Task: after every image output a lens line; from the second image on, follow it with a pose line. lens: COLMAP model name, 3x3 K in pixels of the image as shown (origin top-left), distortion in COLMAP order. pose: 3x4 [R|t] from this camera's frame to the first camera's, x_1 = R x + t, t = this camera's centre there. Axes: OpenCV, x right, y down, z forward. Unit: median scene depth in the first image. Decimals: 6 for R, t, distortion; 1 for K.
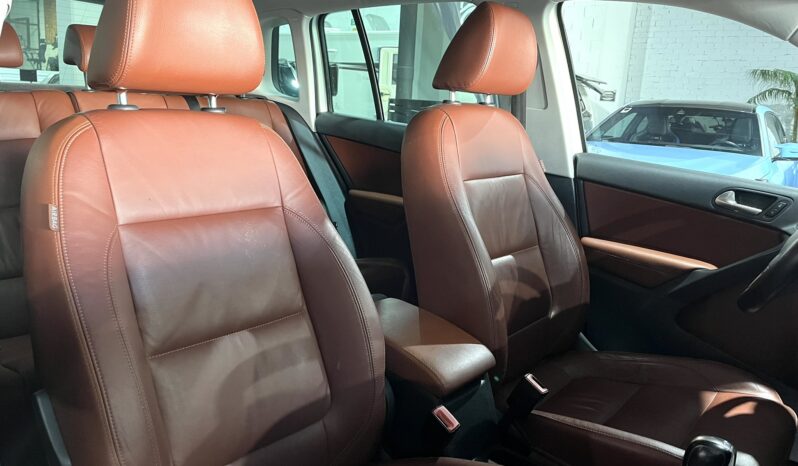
lens RADIAL K [[584.5, 0, 399.0], [0, 584.5, 233.0], [0, 0, 1]] dist [0.053001, -0.082628]
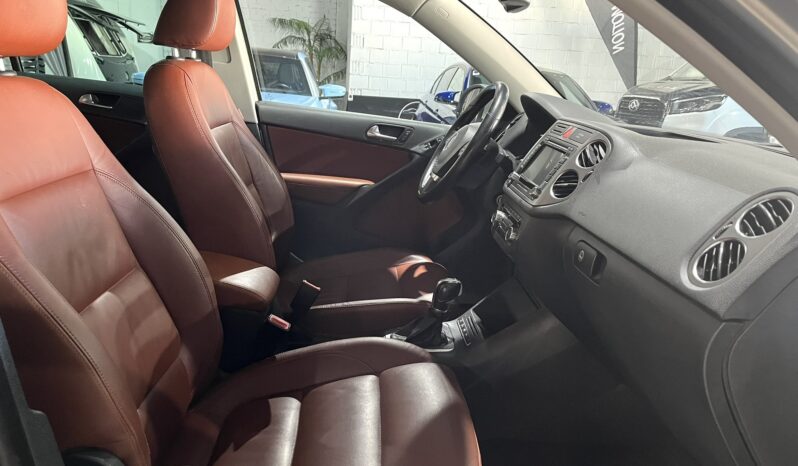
lens RADIAL K [[585.5, 0, 392.7], [0, 585.5, 235.0], [0, 0, 1]] dist [-0.004813, 0.000425]
pose [[0.741543, -0.185025, 0.644887, -0.325819], [0.121078, 0.982344, 0.142620, -0.010368], [-0.659890, -0.027678, 0.750853, -0.059962]]
